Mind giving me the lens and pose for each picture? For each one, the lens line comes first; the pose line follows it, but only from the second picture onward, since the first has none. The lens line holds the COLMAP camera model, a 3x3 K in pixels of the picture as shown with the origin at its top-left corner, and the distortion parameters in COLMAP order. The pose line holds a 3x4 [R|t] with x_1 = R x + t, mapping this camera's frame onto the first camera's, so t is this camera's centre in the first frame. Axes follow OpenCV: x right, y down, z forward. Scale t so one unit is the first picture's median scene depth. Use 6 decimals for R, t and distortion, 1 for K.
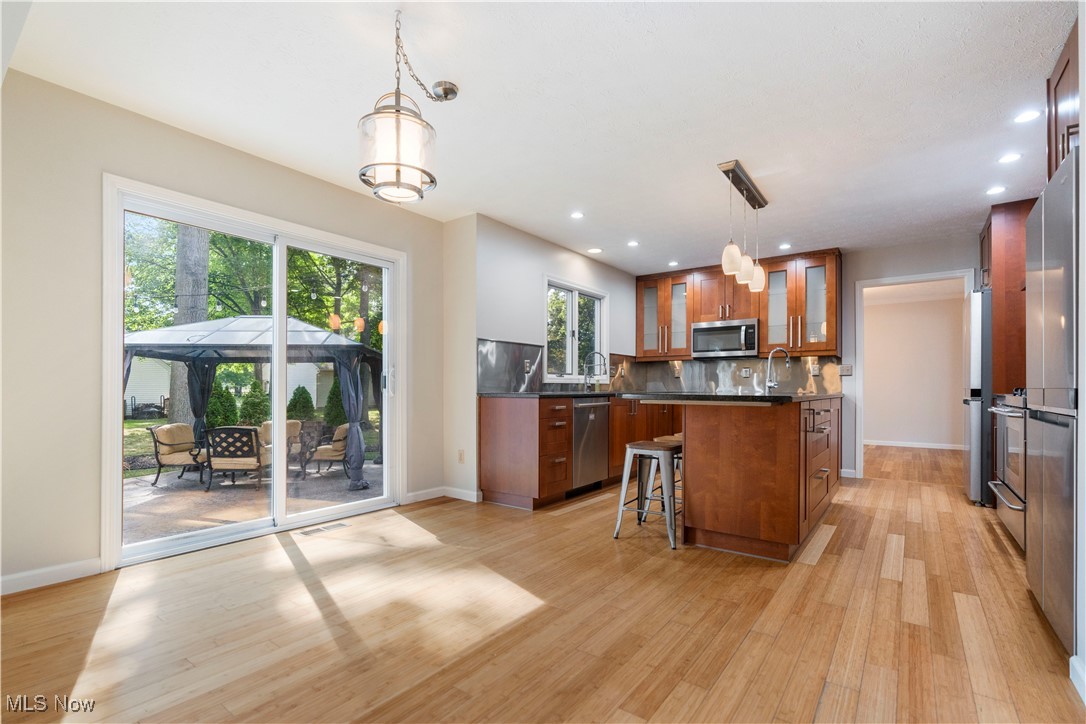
lens RADIAL K [[495.6, 0, 553.1], [0, 495.6, 385.0], [0, 0, 1]] dist [-0.003936, 0.002403]
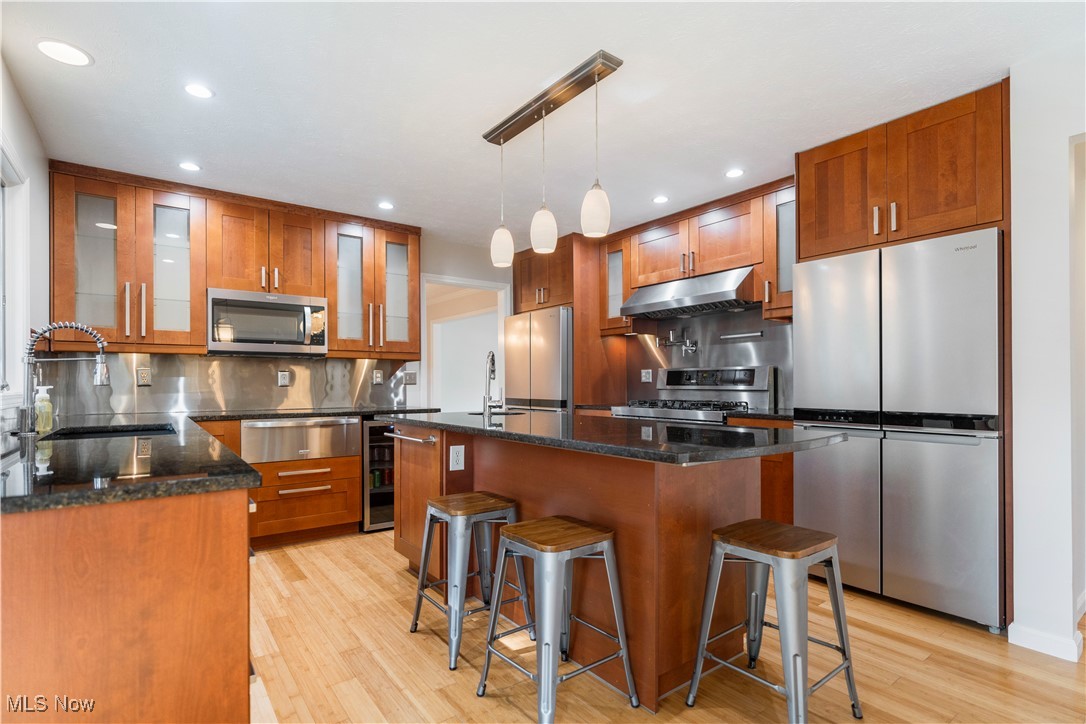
lens RADIAL K [[527.5, 0, 534.2], [0, 527.5, 380.4], [0, 0, 1]] dist [-0.001459, 0.002088]
pose [[0.297546, 0.002841, 0.954703, -0.176477], [0.003403, 0.999986, -0.004036, -0.020630], [-0.954702, 0.004450, 0.297532, 0.512046]]
